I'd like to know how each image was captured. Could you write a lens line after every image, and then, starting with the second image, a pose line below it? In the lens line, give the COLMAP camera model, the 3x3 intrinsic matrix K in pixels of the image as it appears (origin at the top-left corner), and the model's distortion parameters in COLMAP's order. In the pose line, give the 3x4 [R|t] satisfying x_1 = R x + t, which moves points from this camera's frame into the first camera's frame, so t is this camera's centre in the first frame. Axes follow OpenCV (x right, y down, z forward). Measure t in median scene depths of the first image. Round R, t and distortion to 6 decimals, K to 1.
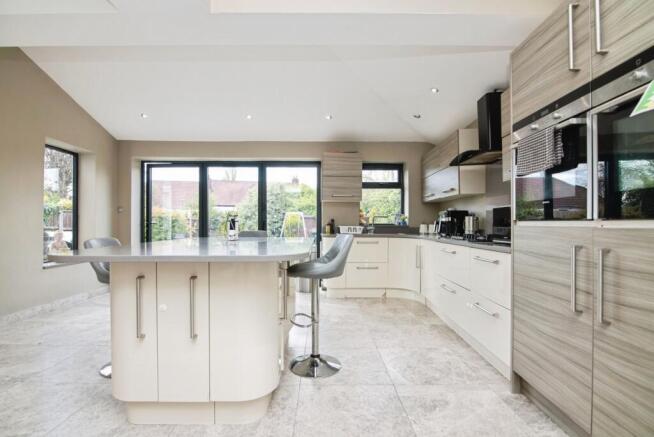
lens RADIAL K [[315.1, 0, 327.8], [0, 315.1, 225.4], [0, 0, 1]] dist [-0.000693, -0.000073]
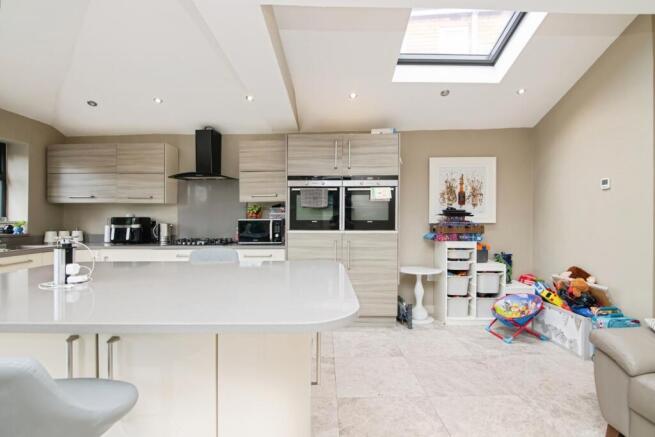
lens RADIAL K [[307.1, 0, 327.5], [0, 307.1, 218.5], [0, 0, 1]] dist [-0.003049, -0.000083]
pose [[-0.034962, 0.001735, 0.999387, -1.135796], [0.002117, 0.999996, -0.001662, -0.076277], [-0.999386, 0.002058, -0.034966, 0.840711]]
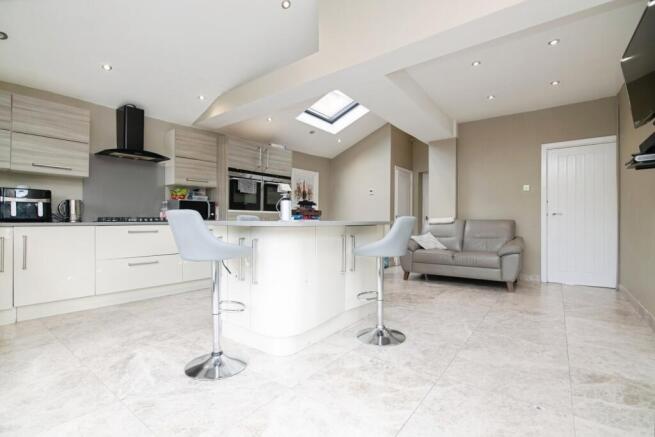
lens RADIAL K [[307.1, 0, 327.5], [0, 307.1, 218.5], [0, 0, 1]] dist [-0.003049, -0.000083]
pose [[-0.797545, -0.002255, 0.603255, -1.324680], [-0.008808, 0.999930, -0.007907, 0.063001], [-0.603195, -0.011619, -0.797509, 2.340357]]
